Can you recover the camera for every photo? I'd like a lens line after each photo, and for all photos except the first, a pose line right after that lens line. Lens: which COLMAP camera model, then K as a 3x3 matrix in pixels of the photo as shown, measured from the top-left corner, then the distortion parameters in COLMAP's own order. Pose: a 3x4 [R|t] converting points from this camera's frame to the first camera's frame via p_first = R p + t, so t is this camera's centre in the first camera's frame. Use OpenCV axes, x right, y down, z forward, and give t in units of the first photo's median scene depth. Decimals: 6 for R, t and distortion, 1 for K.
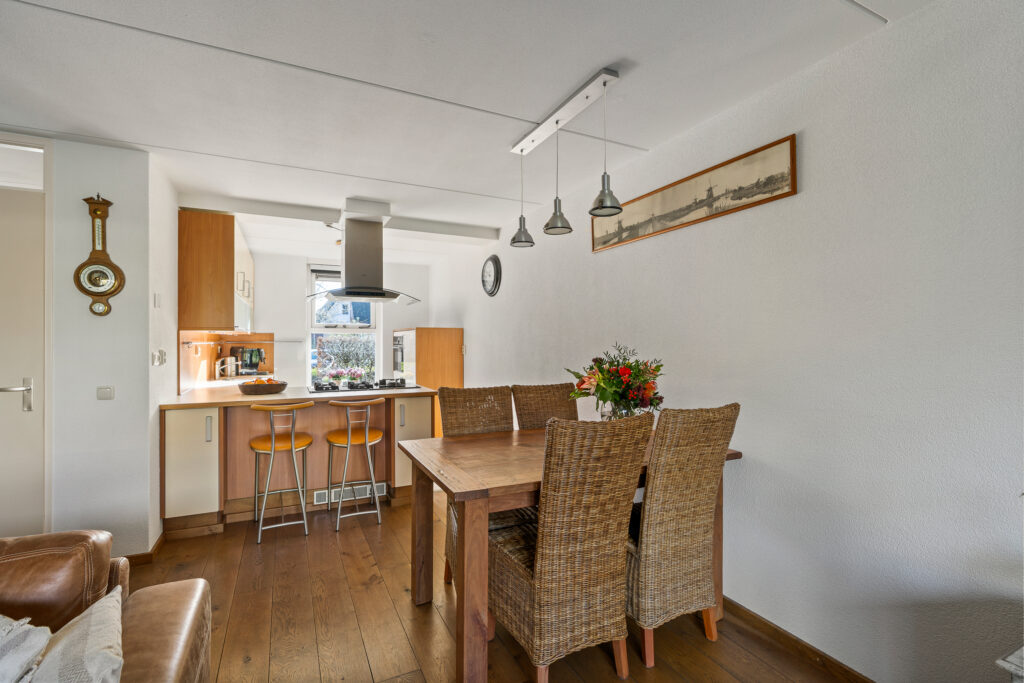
lens RADIAL K [[463.6, 0, 509.5], [0, 463.6, 343.0], [0, 0, 1]] dist [0.004144, -0.000048]
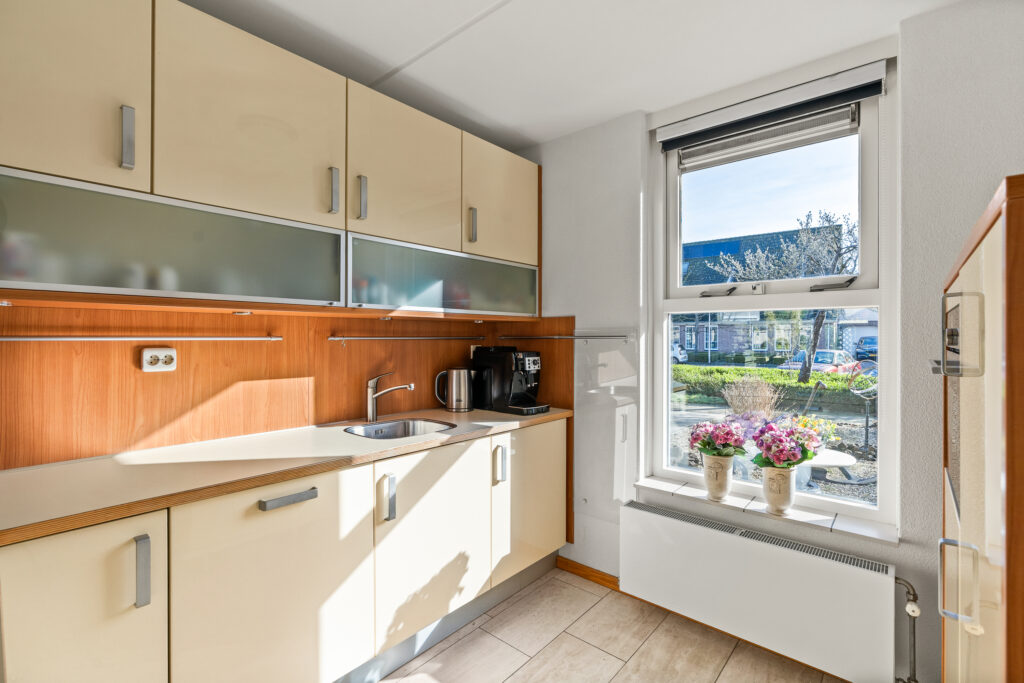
lens RADIAL K [[463.6, 0, 508.2], [0, 463.6, 340.4], [0, 0, 1]] dist [0.004144, -0.000048]
pose [[0.391695, 0.008522, -0.920056, -0.135297], [0.000852, 0.999953, 0.009625, -0.003091], [0.920095, -0.004554, 0.391669, 0.774591]]
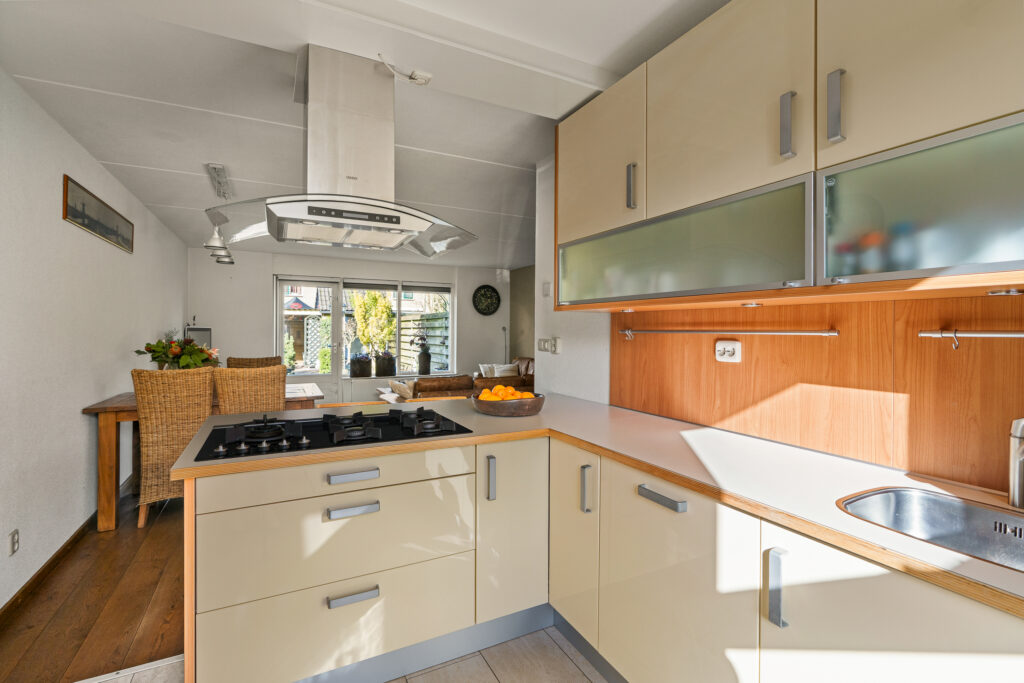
lens RADIAL K [[463.6, 0, 509.7], [0, 463.6, 332.6], [0, 0, 1]] dist [0.004144, -0.000048]
pose [[-0.999533, -0.002944, -0.030410, -0.314983], [-0.002961, 0.999995, 0.000502, -0.001445], [0.030409, 0.000592, -0.999537, 0.990192]]
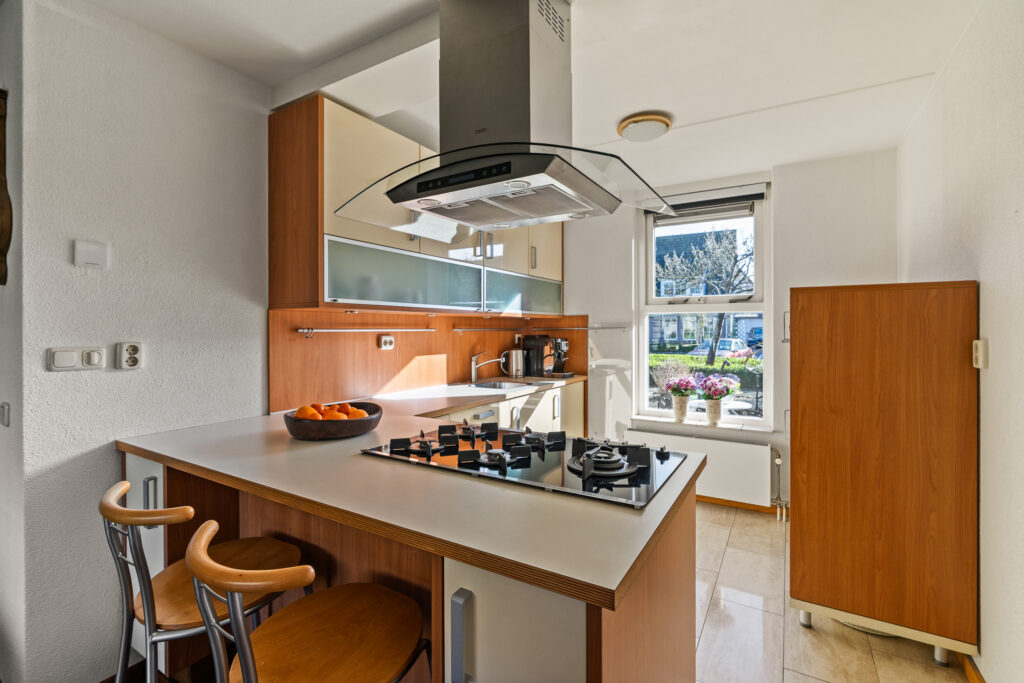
lens RADIAL K [[463.6, 0, 510.1], [0, 463.6, 333.5], [0, 0, 1]] dist [0.004144, -0.000048]
pose [[0.541768, 0.008862, -0.840482, -0.008980], [0.004023, 0.999906, 0.013137, -0.003921], [0.840519, -0.010499, 0.541681, 0.545439]]
